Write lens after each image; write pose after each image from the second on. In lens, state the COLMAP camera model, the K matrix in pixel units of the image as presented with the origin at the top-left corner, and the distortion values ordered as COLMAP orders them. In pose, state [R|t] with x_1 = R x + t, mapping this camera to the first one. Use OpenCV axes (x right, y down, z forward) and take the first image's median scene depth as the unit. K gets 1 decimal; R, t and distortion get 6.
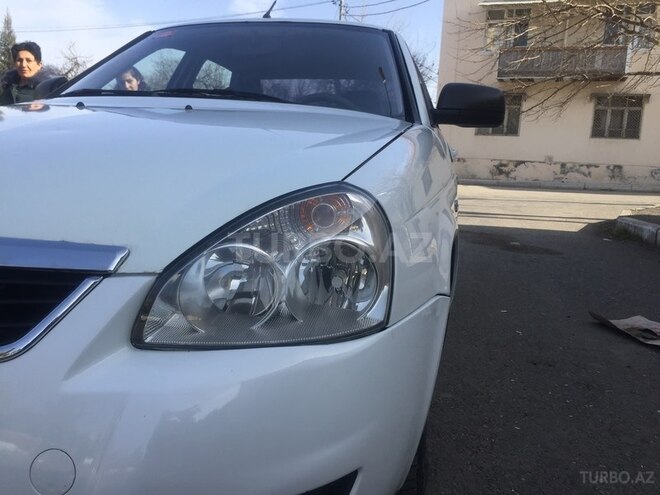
lens RADIAL K [[567.5, 0, 327.6], [0, 567.5, 248.3], [0, 0, 1]] dist [0.083634, -0.113011]
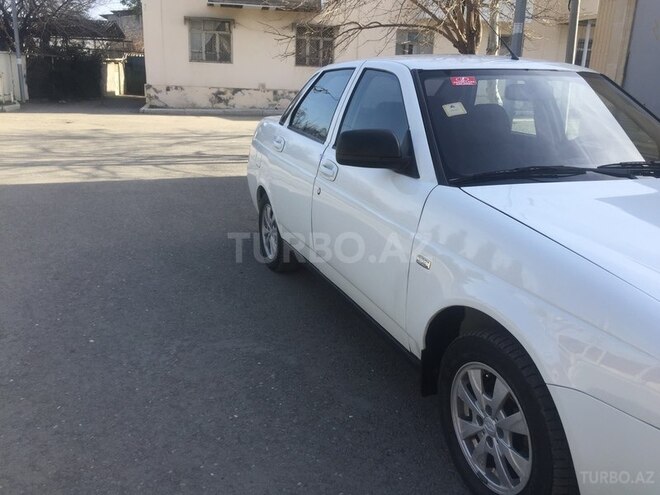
lens RADIAL K [[567.5, 0, 327.1], [0, 567.5, 249.3], [0, 0, 1]] dist [0.083634, -0.113011]
pose [[0.833311, -0.175374, 0.524249, -0.124229], [0.097910, 0.980174, 0.172260, -0.032028], [-0.544065, -0.092217, 0.833960, 0.028806]]
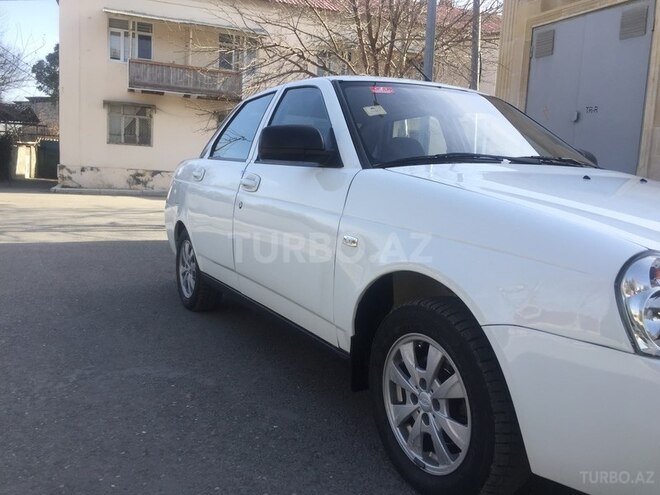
lens RADIAL K [[567.5, 0, 328.0], [0, 567.5, 247.7], [0, 0, 1]] dist [0.083634, -0.113011]
pose [[0.748818, -0.088284, 0.656870, -0.124555], [0.094545, 0.995182, 0.025974, -0.013556], [-0.655998, 0.042654, 0.753556, 0.032298]]
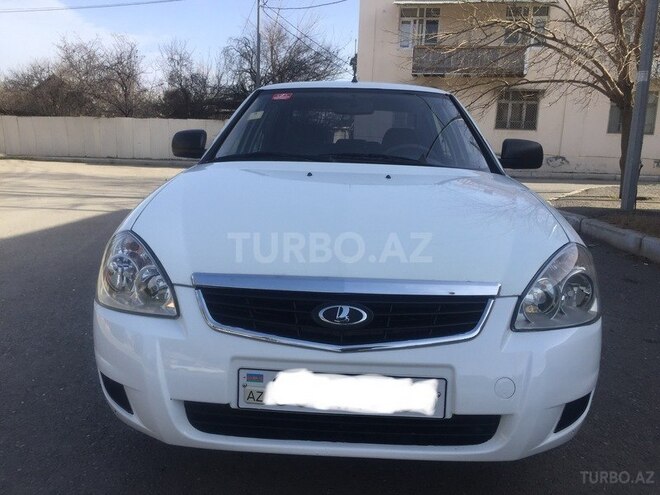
lens RADIAL K [[567.5, 0, 325.3], [0, 567.5, 250.5], [0, 0, 1]] dist [0.083634, -0.113011]
pose [[0.986303, -0.038764, 0.160326, -0.046503], [0.033967, 0.998893, 0.032554, -0.007440], [-0.161411, -0.026663, 0.986527, -0.032976]]
